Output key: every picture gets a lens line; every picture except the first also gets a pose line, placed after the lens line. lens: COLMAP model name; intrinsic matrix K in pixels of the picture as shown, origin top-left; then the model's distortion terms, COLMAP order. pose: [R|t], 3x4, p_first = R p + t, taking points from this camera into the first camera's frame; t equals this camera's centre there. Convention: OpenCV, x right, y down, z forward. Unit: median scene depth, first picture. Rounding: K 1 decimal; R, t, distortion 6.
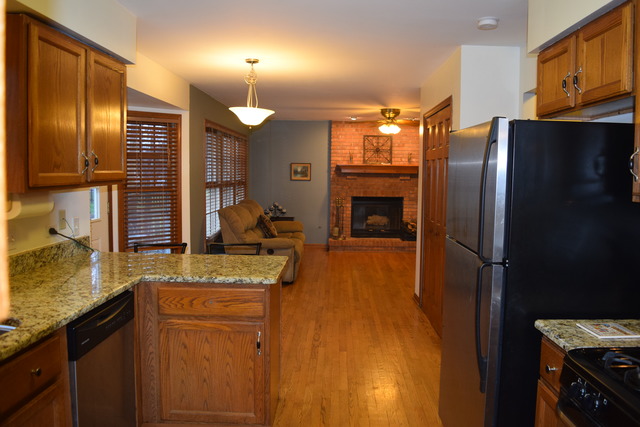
lens RADIAL K [[499.9, 0, 320.3], [0, 499.9, 212.8], [0, 0, 1]] dist [-0.093968, 0.003605]
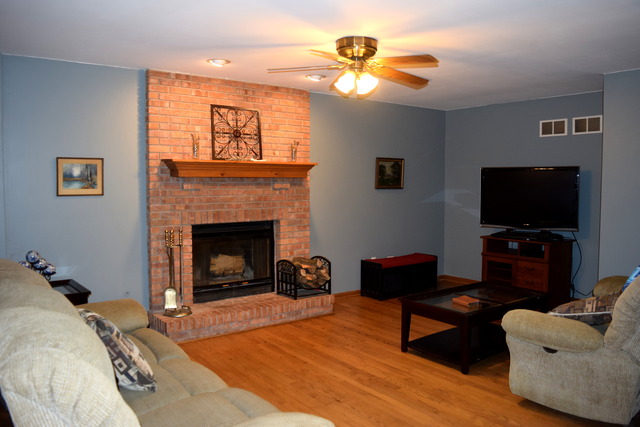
lens RADIAL K [[499.9, 0, 320.5], [0, 499.9, 196.2], [0, 0, 1]] dist [-0.093968, 0.003605]
pose [[0.791236, -0.031432, 0.610703, -0.139677], [0.059636, 0.997884, -0.025907, -0.040803], [-0.608596, 0.056918, 0.791436, 0.528503]]
